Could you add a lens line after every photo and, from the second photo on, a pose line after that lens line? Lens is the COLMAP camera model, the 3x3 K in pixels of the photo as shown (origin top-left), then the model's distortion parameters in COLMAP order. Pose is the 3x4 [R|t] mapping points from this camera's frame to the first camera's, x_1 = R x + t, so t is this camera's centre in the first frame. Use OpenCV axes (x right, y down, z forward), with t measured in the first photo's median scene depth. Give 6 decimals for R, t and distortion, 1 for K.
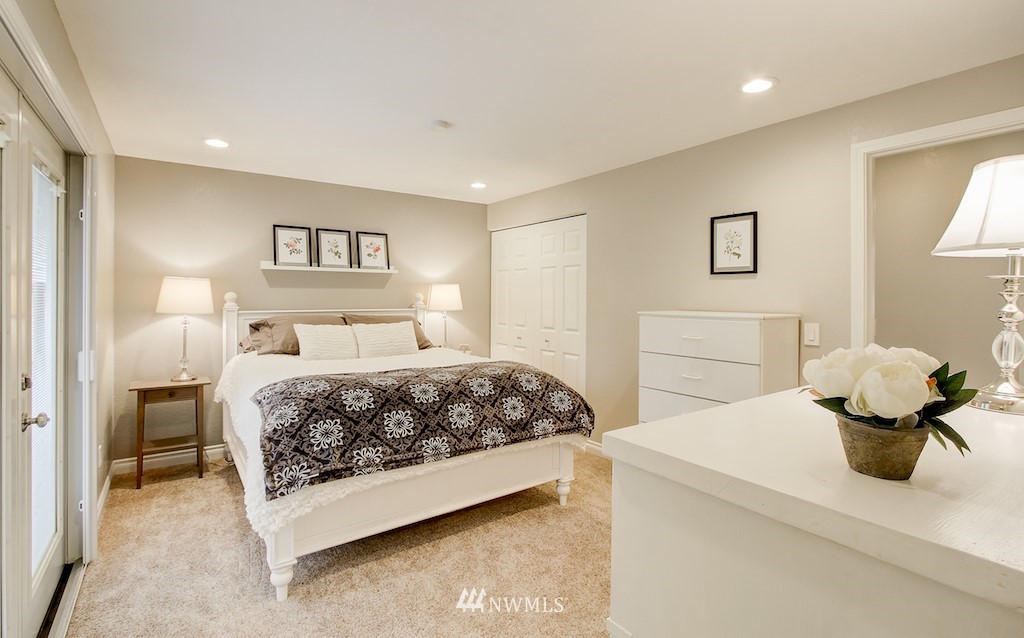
lens RADIAL K [[484.9, 0, 512.3], [0, 484.9, 296.5], [0, 0, 1]] dist [0.028933, 0.000101]
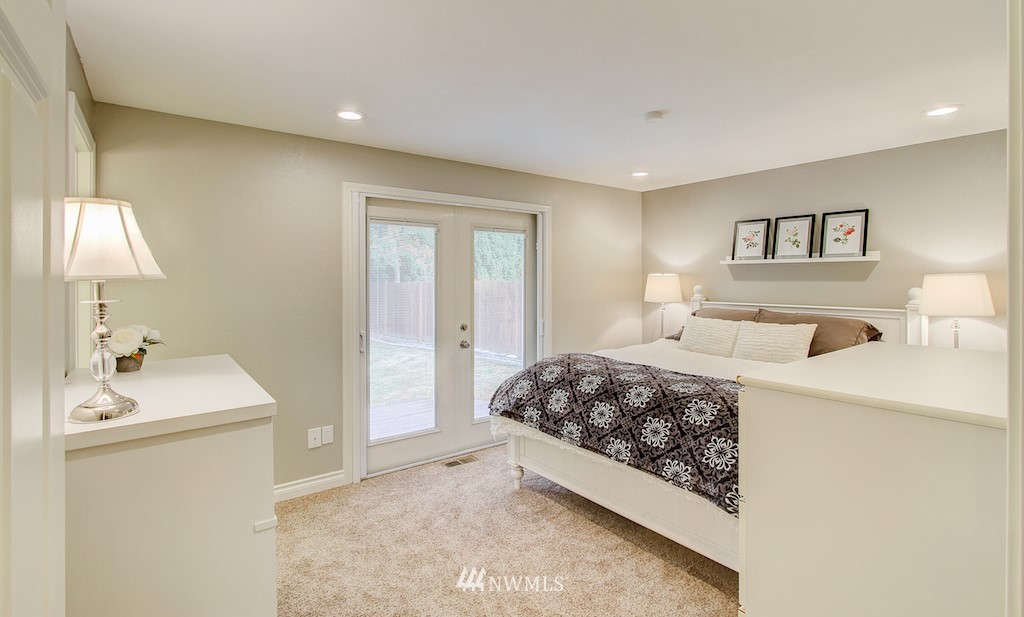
lens RADIAL K [[480.0, 0, 512.2], [0, 480.0, 280.6], [0, 0, 1]] dist [-0.001146, -0.000115]
pose [[0.032105, -0.000957, -0.999484, 0.521015], [-0.002554, 0.999996, -0.001039, -0.016781], [0.999481, 0.002586, 0.032102, 0.468524]]
